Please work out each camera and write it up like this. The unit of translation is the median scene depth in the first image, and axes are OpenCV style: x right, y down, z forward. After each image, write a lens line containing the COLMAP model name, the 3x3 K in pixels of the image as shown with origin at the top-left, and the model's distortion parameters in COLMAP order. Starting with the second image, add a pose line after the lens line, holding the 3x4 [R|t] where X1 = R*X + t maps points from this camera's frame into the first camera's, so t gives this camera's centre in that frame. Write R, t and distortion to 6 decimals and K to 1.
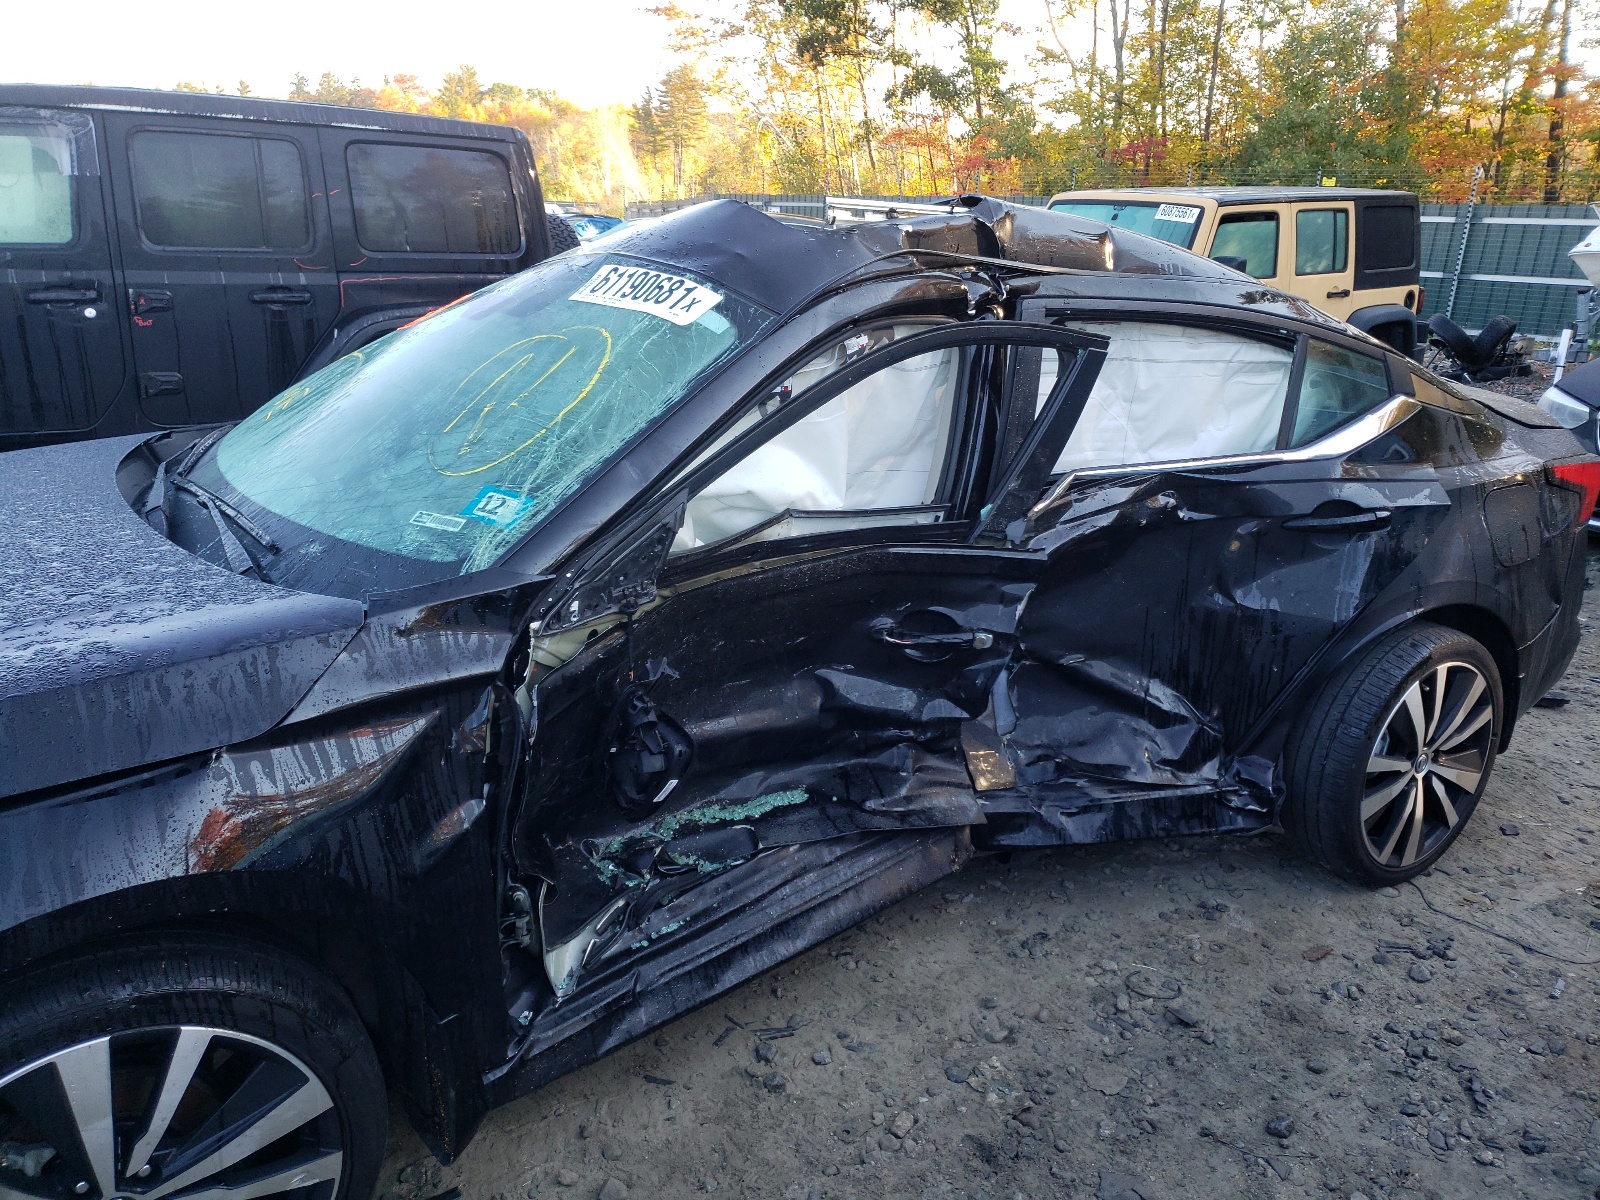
lens RADIAL K [[1239.6, 0, 812.6], [0, 1239.6, 598.6], [0, 0, 1]] dist [0.002607, 0.016069]
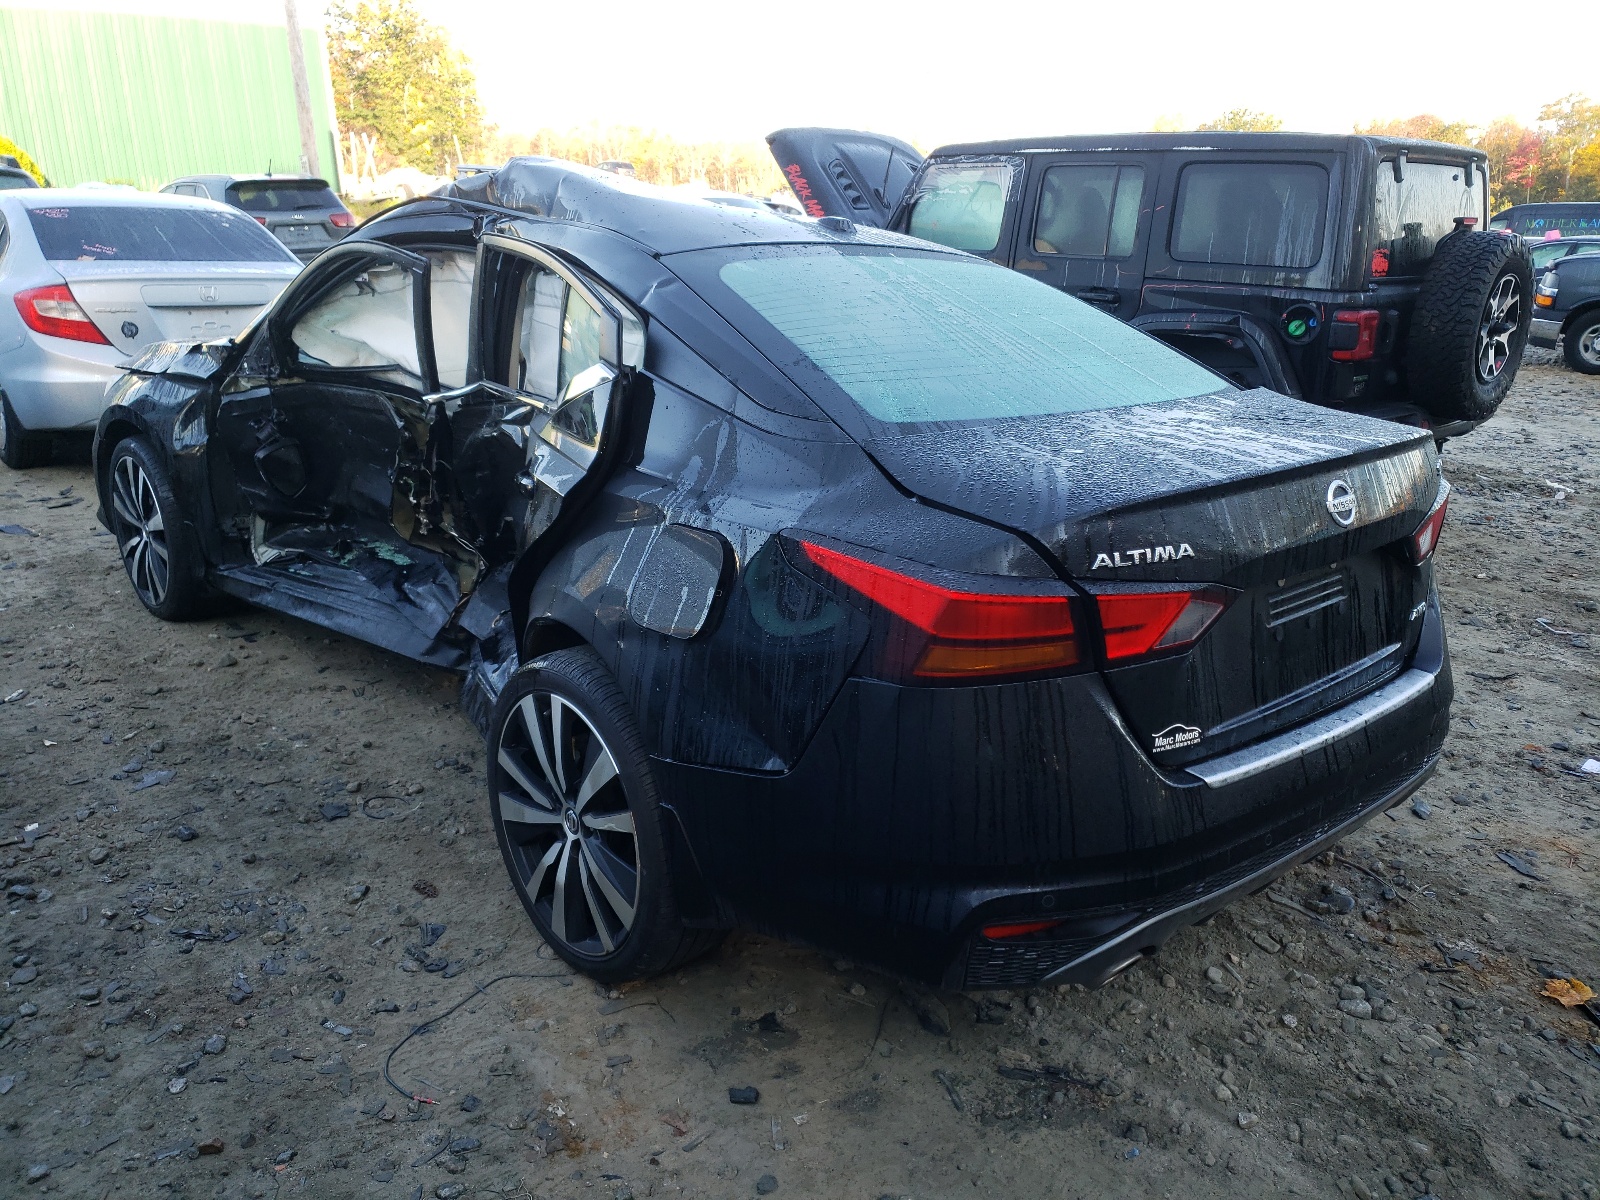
lens RADIAL K [[1239.6, 0, 812.6], [0, 1239.6, 598.6], [0, 0, 1]] dist [0.002607, 0.016069]
pose [[0.158190, 0.267657, -0.950440, 0.782648], [-0.313890, 0.926260, 0.208604, -0.142851], [0.936188, 0.265335, 0.230540, 0.569676]]
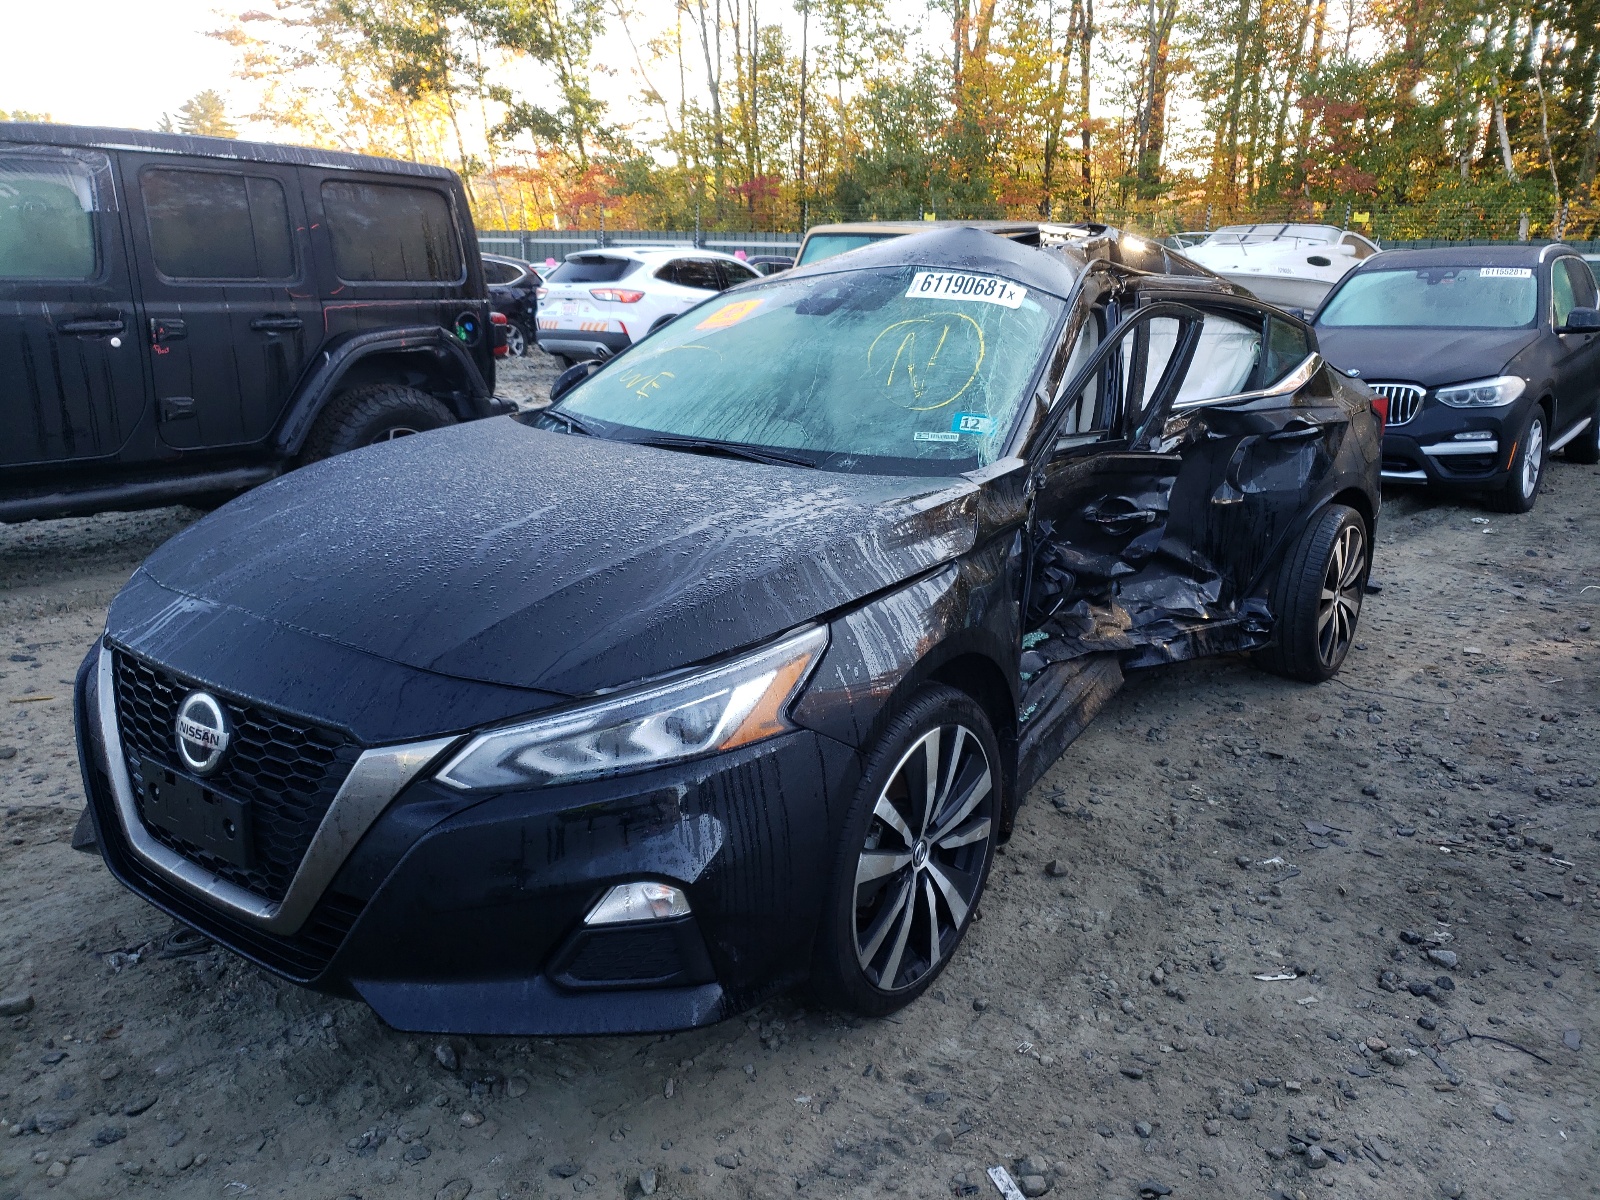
lens RADIAL K [[1239.6, 0, 812.6], [0, 1239.6, 598.6], [0, 0, 1]] dist [0.002607, 0.016069]
pose [[0.946972, -0.095670, 0.306743, -0.359576], [0.103543, 0.994580, -0.009459, 0.052277], [-0.304176, 0.040718, 0.951745, -0.153527]]
